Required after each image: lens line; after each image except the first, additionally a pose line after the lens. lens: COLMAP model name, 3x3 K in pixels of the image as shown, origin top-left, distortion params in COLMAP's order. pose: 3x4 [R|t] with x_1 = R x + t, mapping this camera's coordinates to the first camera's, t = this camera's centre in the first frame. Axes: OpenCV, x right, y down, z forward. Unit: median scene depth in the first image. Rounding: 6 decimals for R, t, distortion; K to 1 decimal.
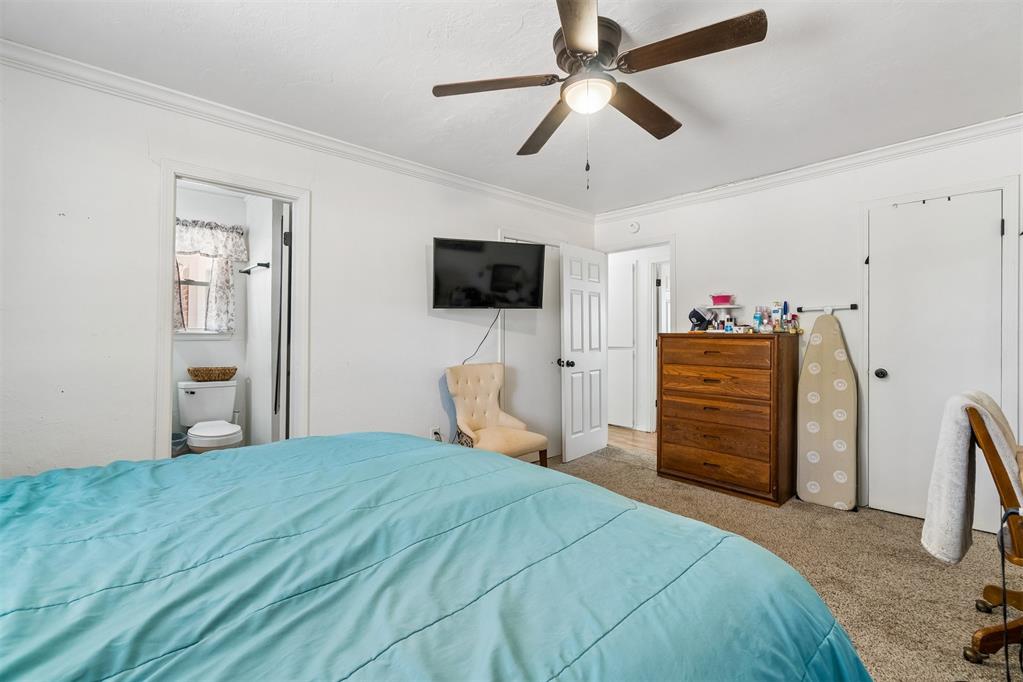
lens RADIAL K [[441.3, 0, 512.6], [0, 441.3, 332.7], [0, 0, 1]] dist [-0.003128, -0.000069]
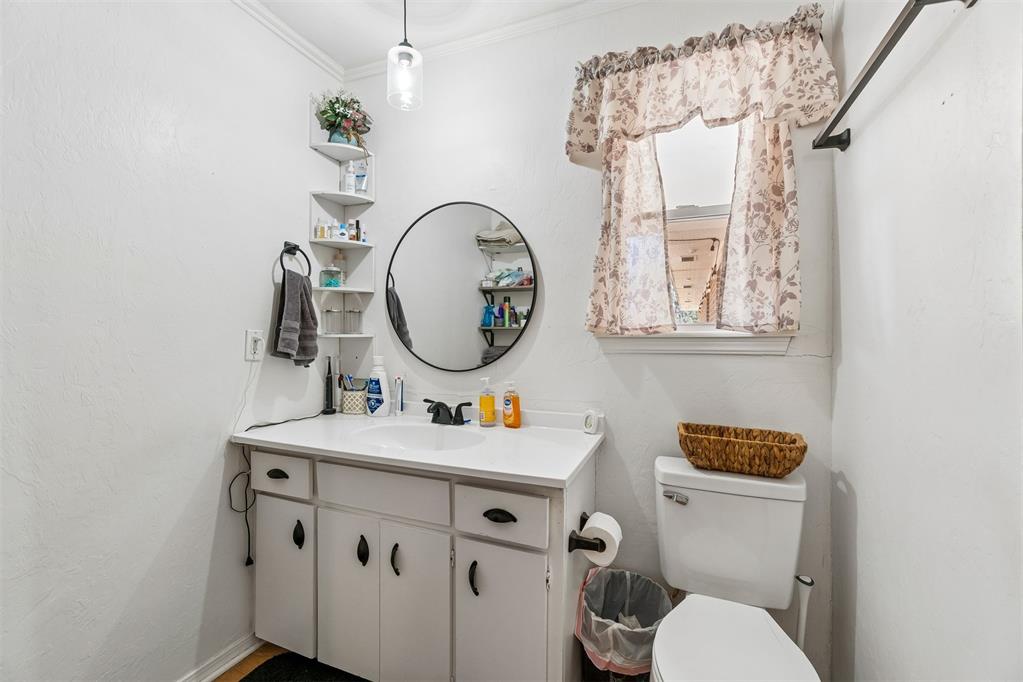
lens RADIAL K [[441.3, 0, 508.4], [0, 441.3, 339.4], [0, 0, 1]] dist [-0.003128, -0.000069]
pose [[0.418235, -0.002936, -0.908334, -0.424756], [0.000211, 0.999995, -0.003135, 0.005219], [0.908339, 0.001119, 0.418234, 0.668751]]
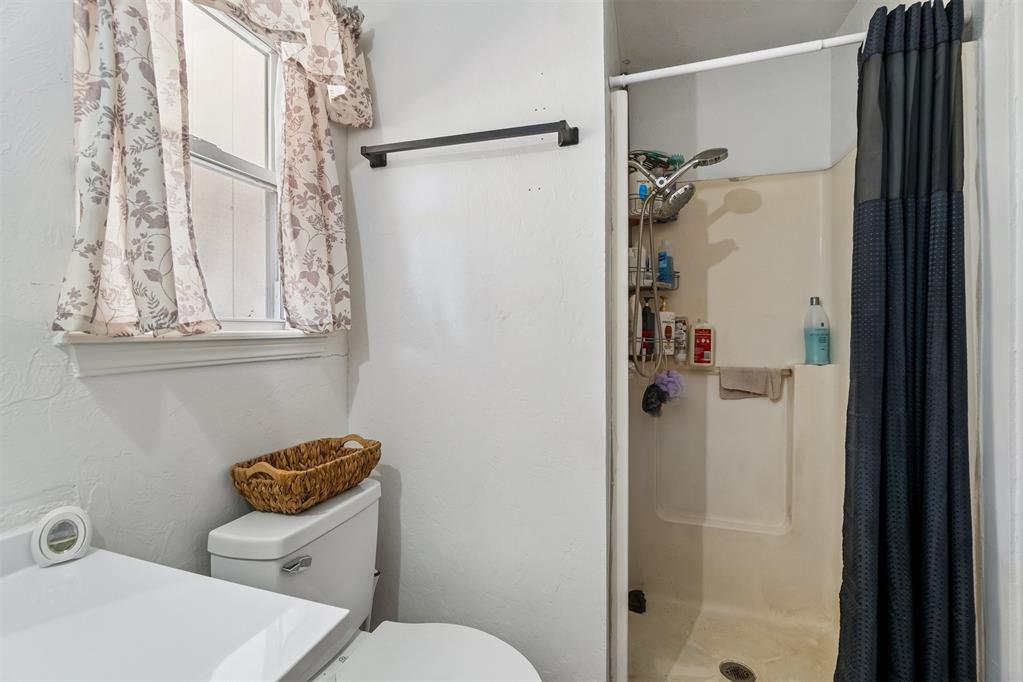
lens RADIAL K [[441.3, 0, 511.9], [0, 441.3, 331.3], [0, 0, 1]] dist [-0.003128, -0.000069]
pose [[0.869233, -0.011817, 0.494262, -0.696973], [0.009918, 0.999930, 0.006465, -0.002768], [-0.494303, -0.000718, 0.869289, 0.660837]]
